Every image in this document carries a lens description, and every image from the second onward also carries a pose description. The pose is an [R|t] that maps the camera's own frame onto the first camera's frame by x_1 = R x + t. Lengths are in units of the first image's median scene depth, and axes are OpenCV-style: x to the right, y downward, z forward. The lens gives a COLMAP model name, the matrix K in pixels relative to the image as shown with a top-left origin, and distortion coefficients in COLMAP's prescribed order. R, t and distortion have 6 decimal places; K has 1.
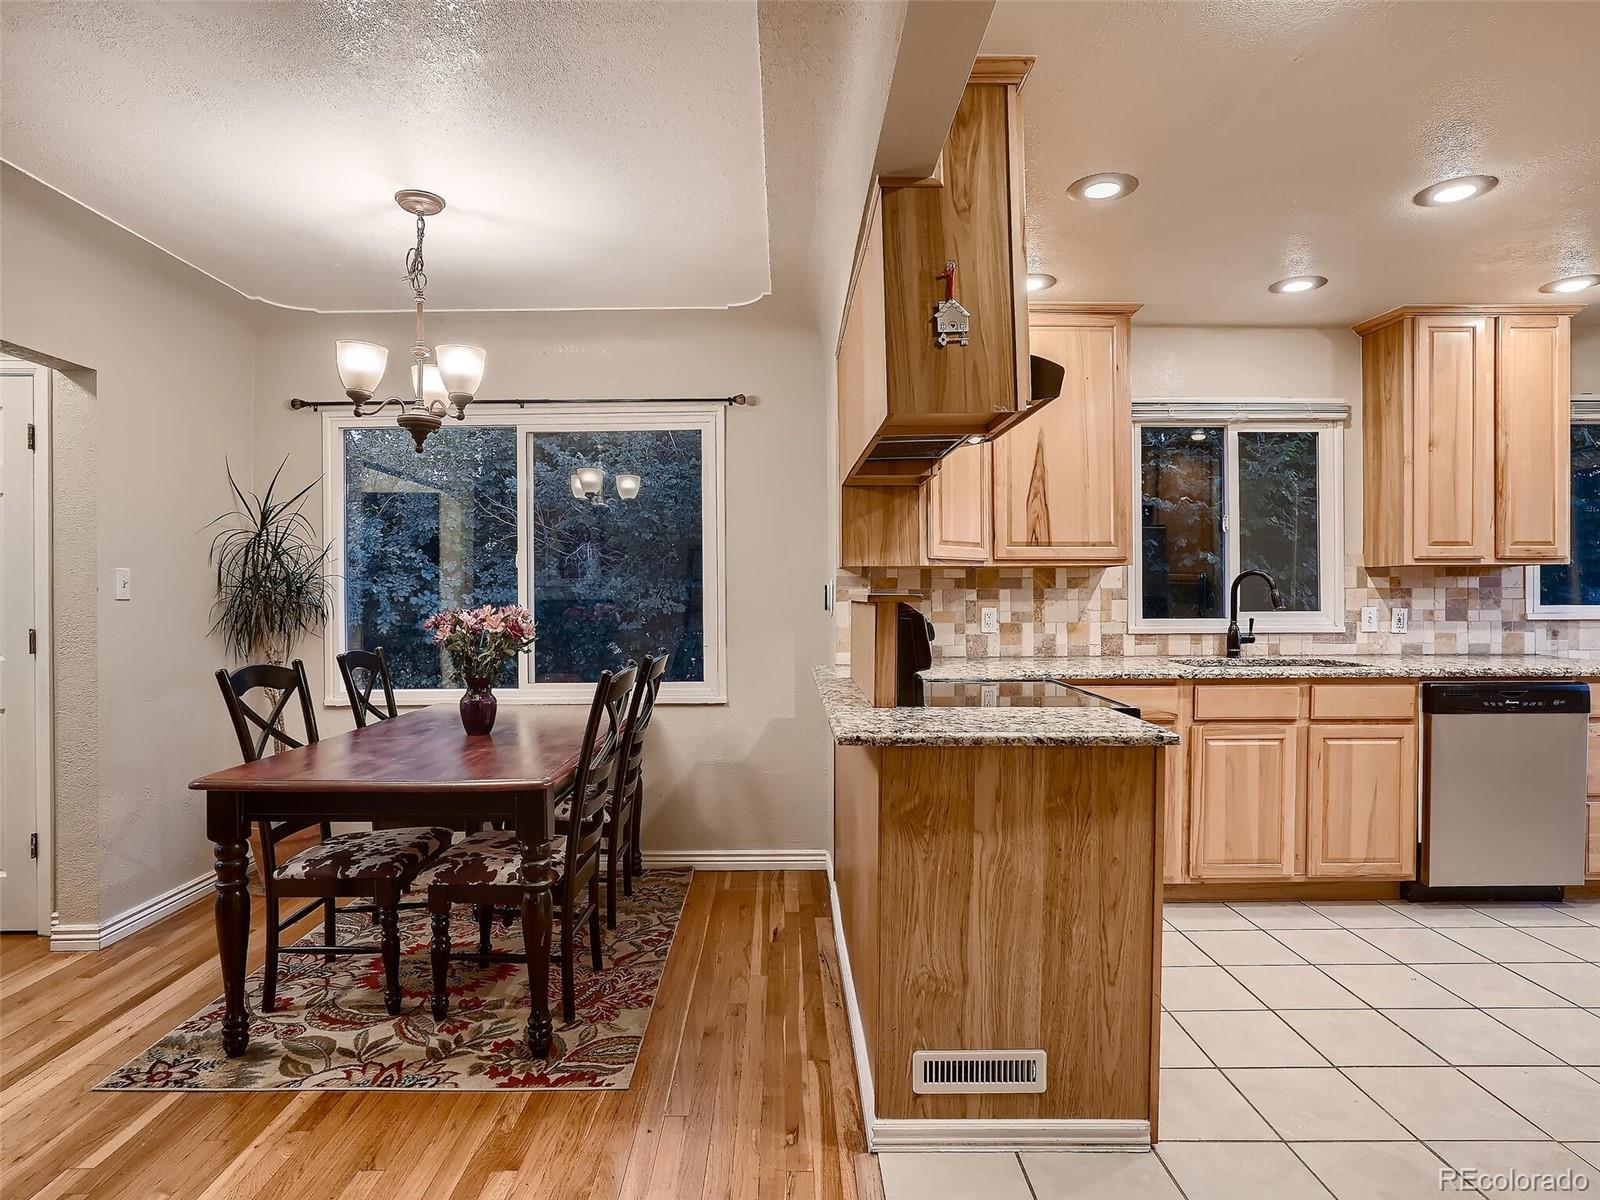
lens RADIAL K [[885.6, 0, 778.0], [0, 885.6, 598.6], [0, 0, 1]] dist [-0.047063, 0.026984]
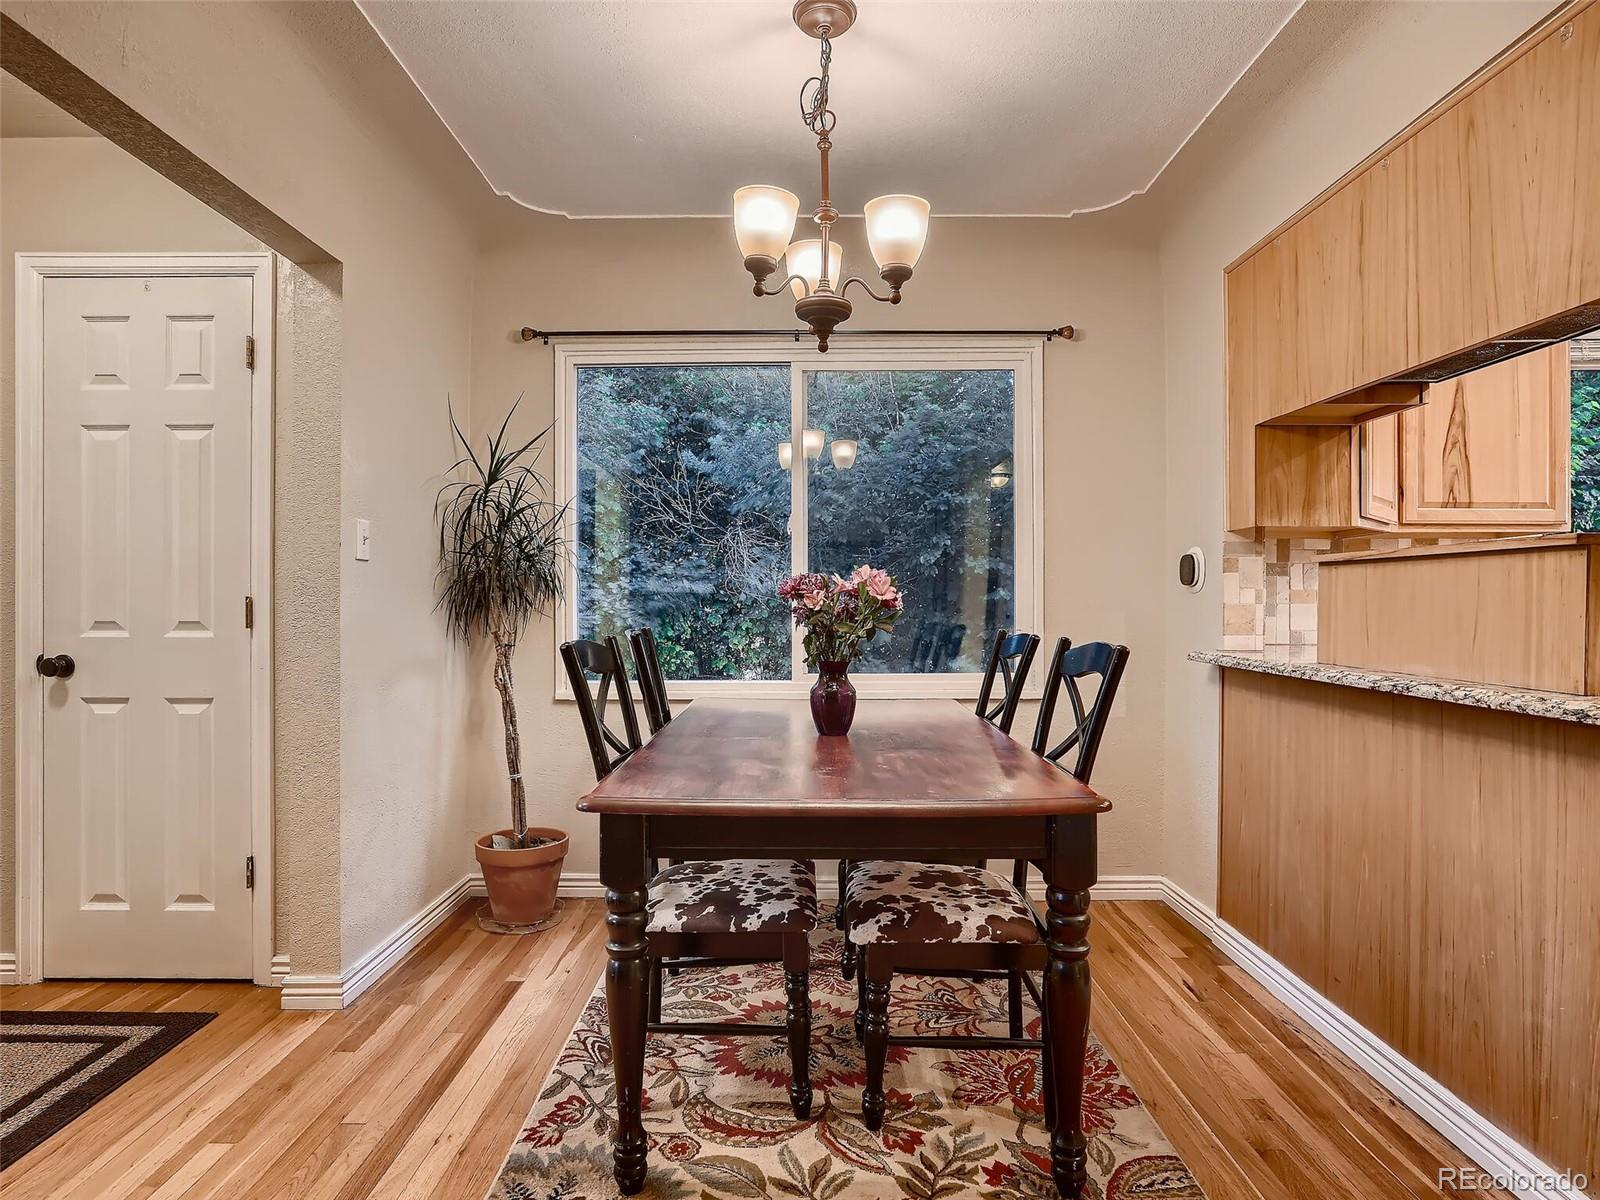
lens RADIAL K [[880.7, 0, 800.0], [0, 880.7, 600.0], [0, 0, 1]] dist [-0.047992, 0.025788]
pose [[0.999906, 0.006007, -0.012362, -0.307266], [-0.006045, 0.999977, -0.003081, 0.032972], [0.012343, 0.003155, 0.999919, 0.193387]]
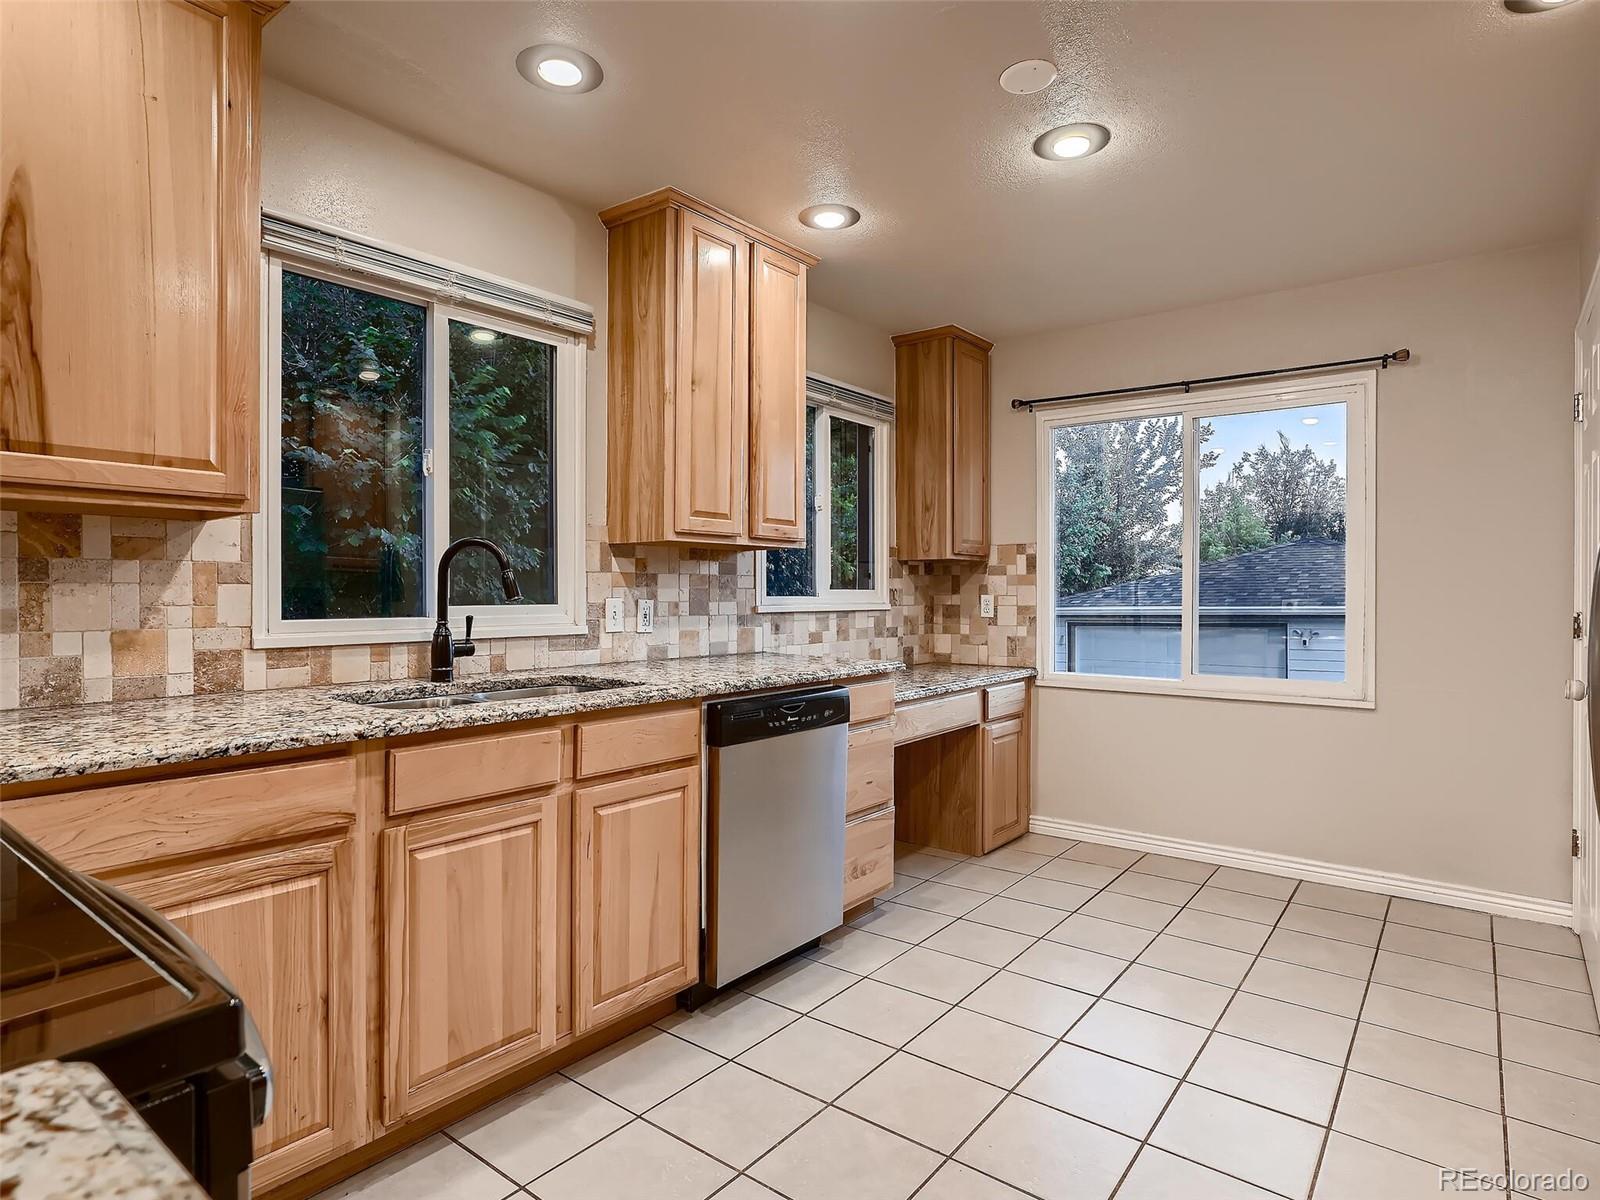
lens RADIAL K [[880.7, 0, 800.0], [0, 880.7, 600.0], [0, 0, 1]] dist [-0.047992, 0.025788]
pose [[0.604788, -0.001424, 0.796386, 0.200097], [-0.001388, 0.999995, 0.002842, 0.009635], [-0.796386, -0.002824, 0.604783, 0.465444]]
